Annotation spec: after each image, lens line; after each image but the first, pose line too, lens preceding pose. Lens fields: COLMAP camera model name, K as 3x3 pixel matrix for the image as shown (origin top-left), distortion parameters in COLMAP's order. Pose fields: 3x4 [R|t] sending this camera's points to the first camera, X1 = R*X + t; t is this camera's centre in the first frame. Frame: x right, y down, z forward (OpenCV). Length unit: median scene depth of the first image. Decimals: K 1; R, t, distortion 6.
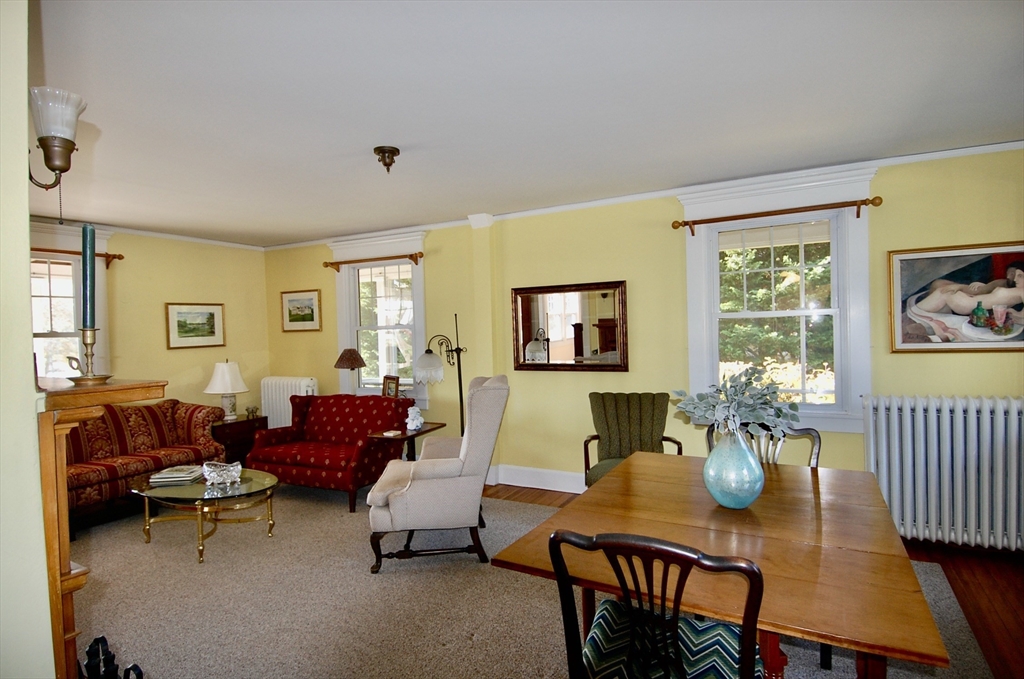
lens RADIAL K [[529.1, 0, 515.8], [0, 529.1, 335.6], [0, 0, 1]] dist [0.053535, -0.057163]
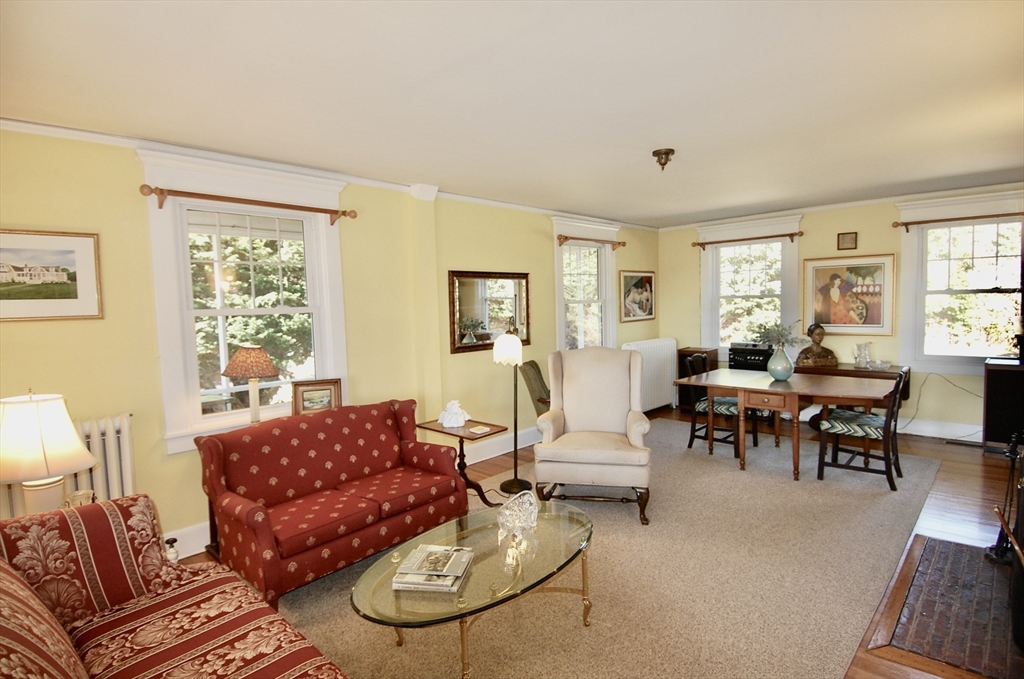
lens RADIAL K [[529.1, 0, 515.8], [0, 529.1, 335.6], [0, 0, 1]] dist [0.053535, -0.057163]
pose [[0.263521, -0.033434, 0.964074, -1.319258], [0.041000, 0.998884, 0.023434, 0.018798], [-0.963782, 0.033352, 0.264597, 0.897563]]
